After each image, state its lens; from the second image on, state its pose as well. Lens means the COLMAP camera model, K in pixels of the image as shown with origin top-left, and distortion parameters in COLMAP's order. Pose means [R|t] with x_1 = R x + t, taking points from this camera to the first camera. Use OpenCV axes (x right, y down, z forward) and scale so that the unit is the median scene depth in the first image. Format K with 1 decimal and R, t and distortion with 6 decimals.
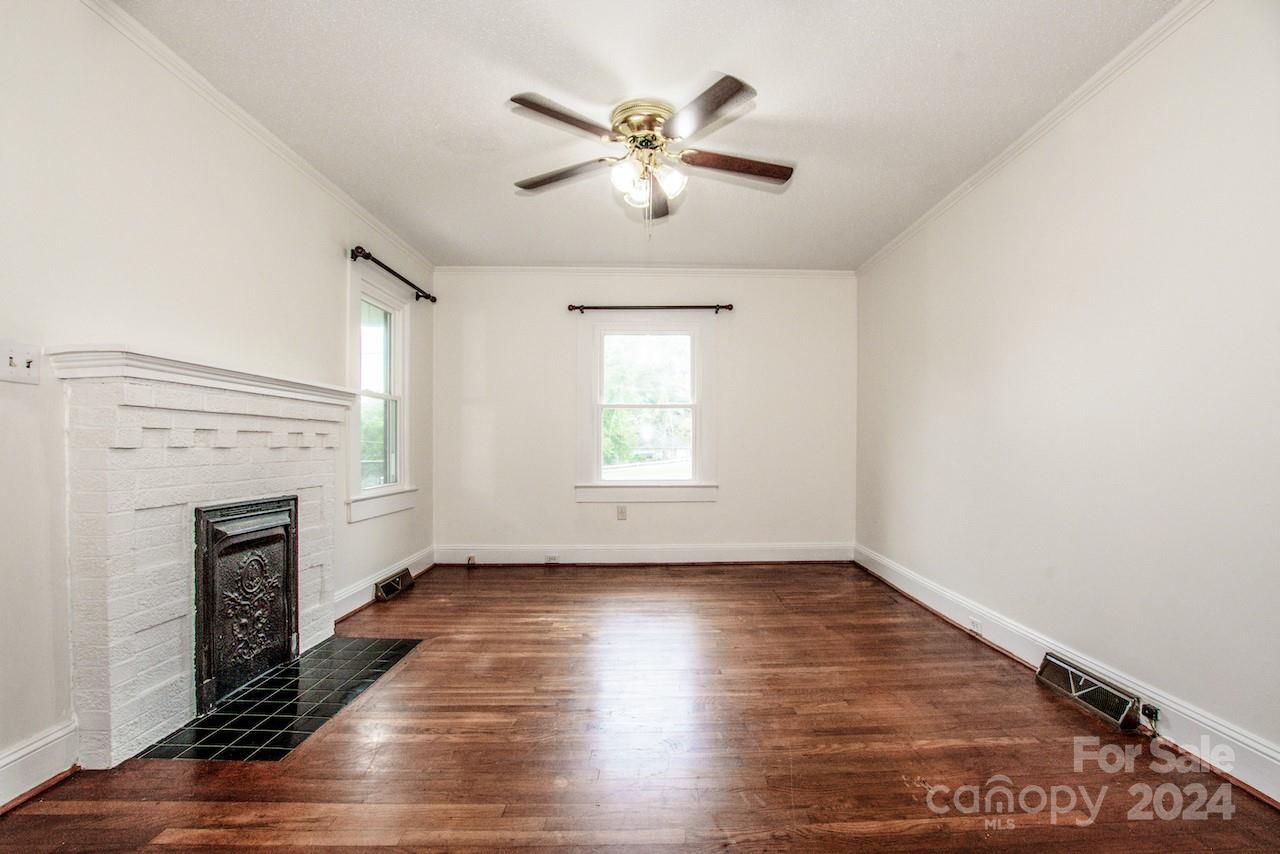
lens RADIAL K [[564.5, 0, 665.0], [0, 564.5, 459.2], [0, 0, 1]] dist [-0.038514, 0.000423]
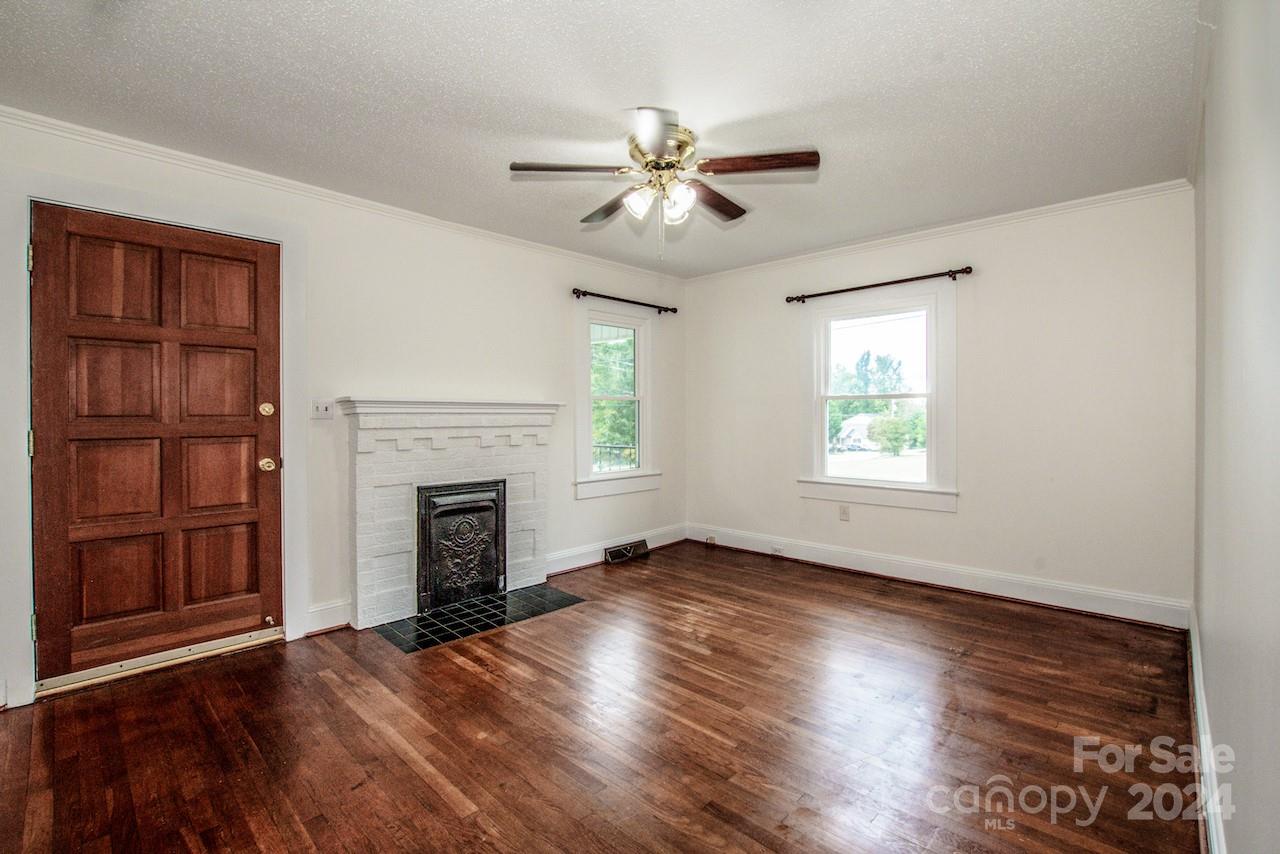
lens RADIAL K [[566.2, 0, 653.1], [0, 566.2, 426.4], [0, 0, 1]] dist [-0.039148, 0.009000]
pose [[0.710201, 0.014164, -0.703856, 0.627811], [-0.015689, 0.999868, 0.004291, -0.083253], [0.703824, 0.007995, 0.710330, 0.232855]]
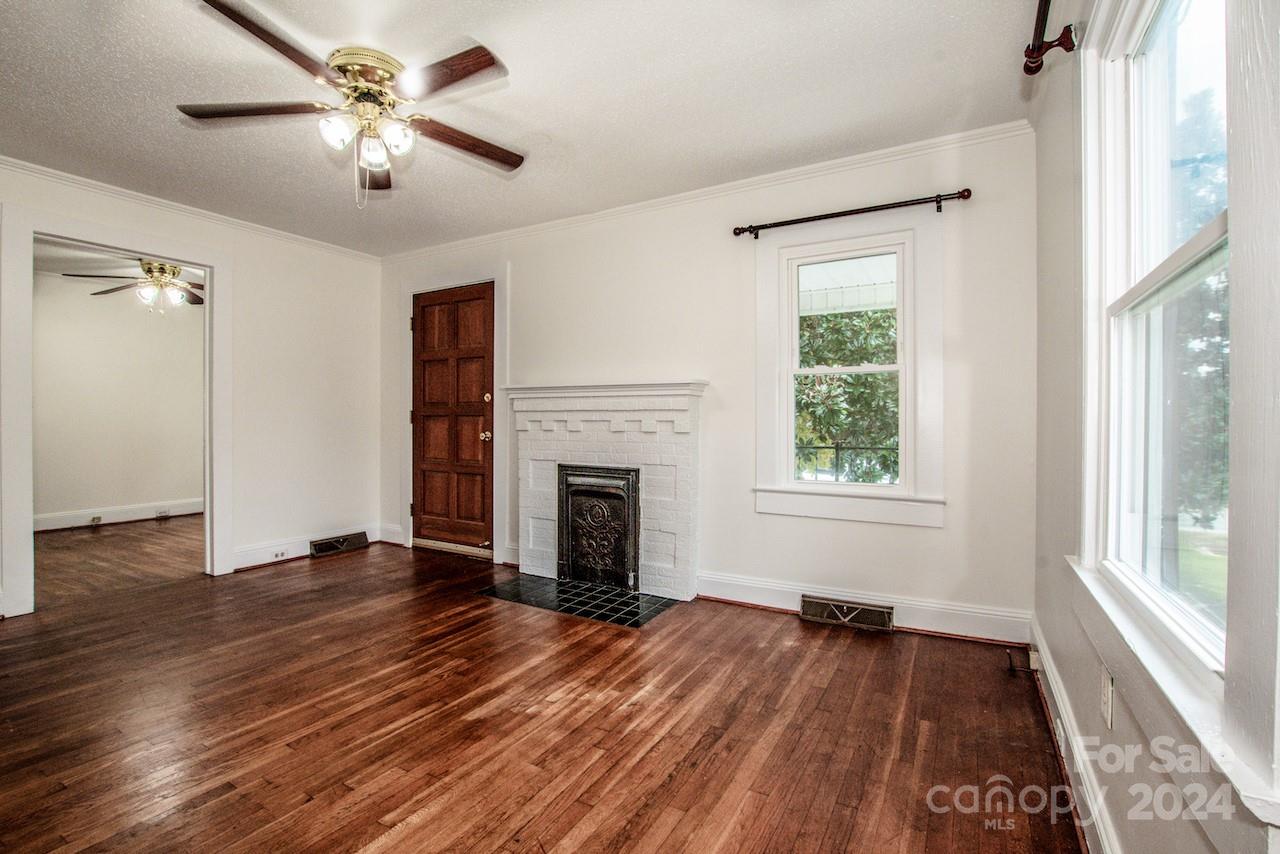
lens RADIAL K [[567.1, 0, 659.8], [0, 567.1, 426.3], [0, 0, 1]] dist [-0.040693, 0.007501]
pose [[-0.505159, -0.001418, -0.863025, 0.461604], [-0.025711, 0.999580, 0.013407, -0.053575], [0.862643, 0.028961, -0.504983, 1.718923]]
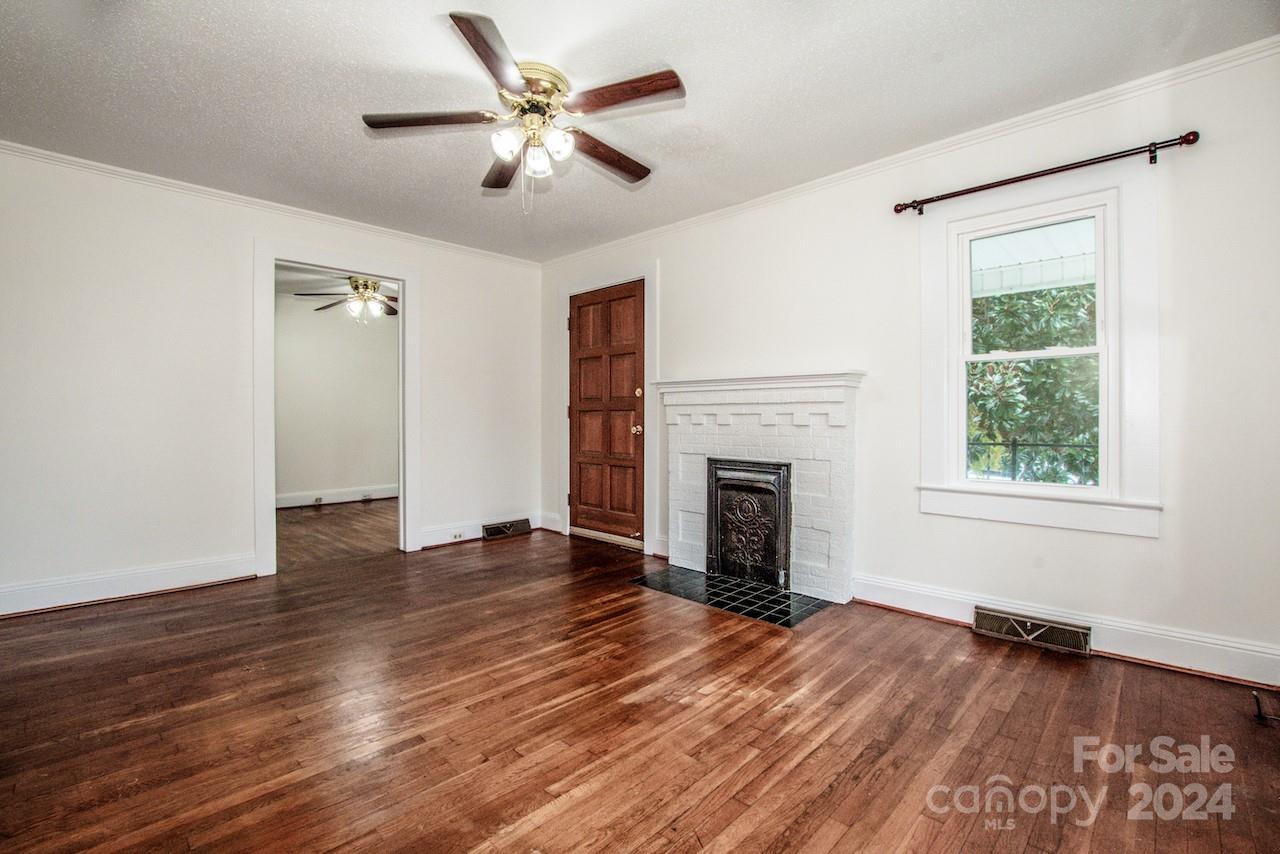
lens RADIAL K [[567.1, 0, 659.8], [0, 567.1, 426.3], [0, 0, 1]] dist [-0.040693, 0.007501]
pose [[-0.703229, 0.003154, -0.710957, 0.459455], [-0.020881, 0.999467, 0.025088, -0.045379], [0.710657, 0.032488, -0.702788, 1.696361]]
